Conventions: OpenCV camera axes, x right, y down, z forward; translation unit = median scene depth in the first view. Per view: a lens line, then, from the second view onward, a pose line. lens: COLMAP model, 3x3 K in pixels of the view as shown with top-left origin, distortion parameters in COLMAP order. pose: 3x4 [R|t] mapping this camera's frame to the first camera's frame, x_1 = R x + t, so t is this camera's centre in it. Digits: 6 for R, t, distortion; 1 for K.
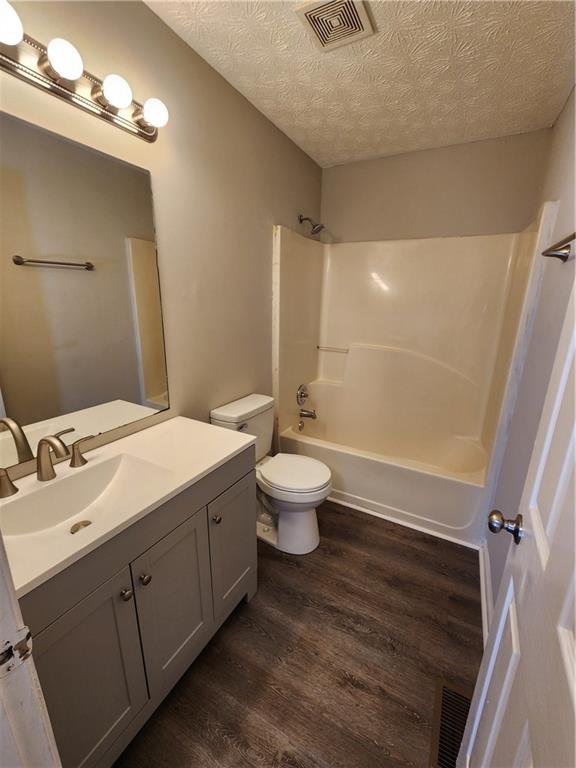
lens RADIAL K [[318.1, 0, 294.7], [0, 318.1, 381.9], [0, 0, 1]] dist [0.003443, -0.003267]
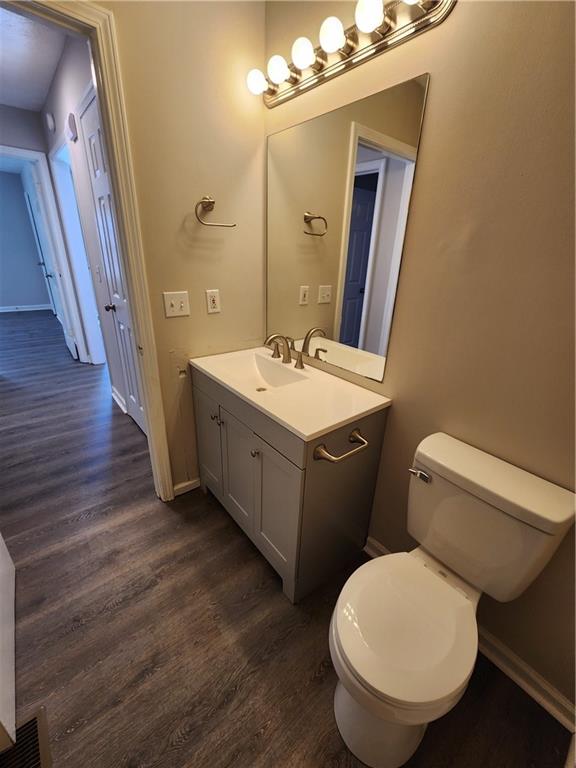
lens RADIAL K [[318.1, 0, 294.7], [0, 318.1, 381.9], [0, 0, 1]] dist [0.003443, -0.003267]
pose [[-0.367216, 0.318273, -0.873988, 0.414344], [-0.291309, 0.853009, 0.433030, -0.207012], [0.883341, 0.413616, -0.220522, 0.906133]]
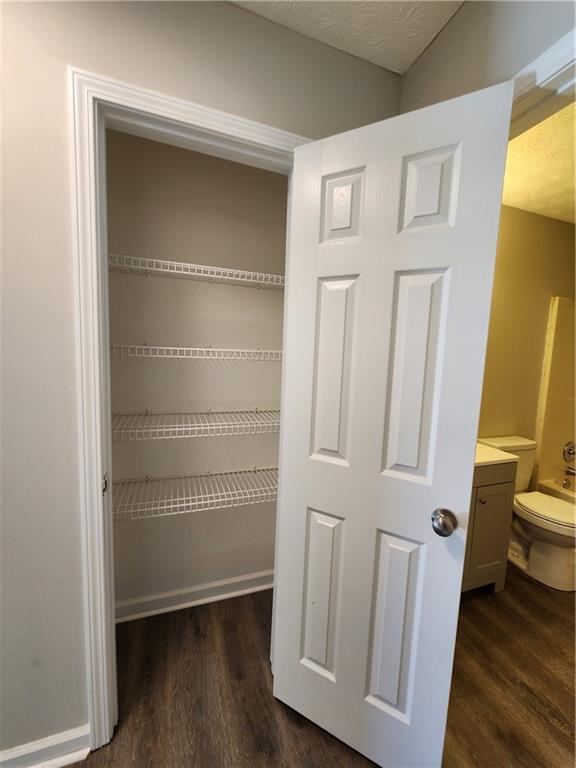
lens RADIAL K [[318.1, 0, 294.7], [0, 318.1, 381.9], [0, 0, 1]] dist [0.003443, -0.003267]
pose [[0.751550, 0.071920, -0.655744, 0.019302], [-0.189764, 0.975593, -0.110490, 0.163270], [0.631793, 0.207475, 0.746854, -0.540662]]
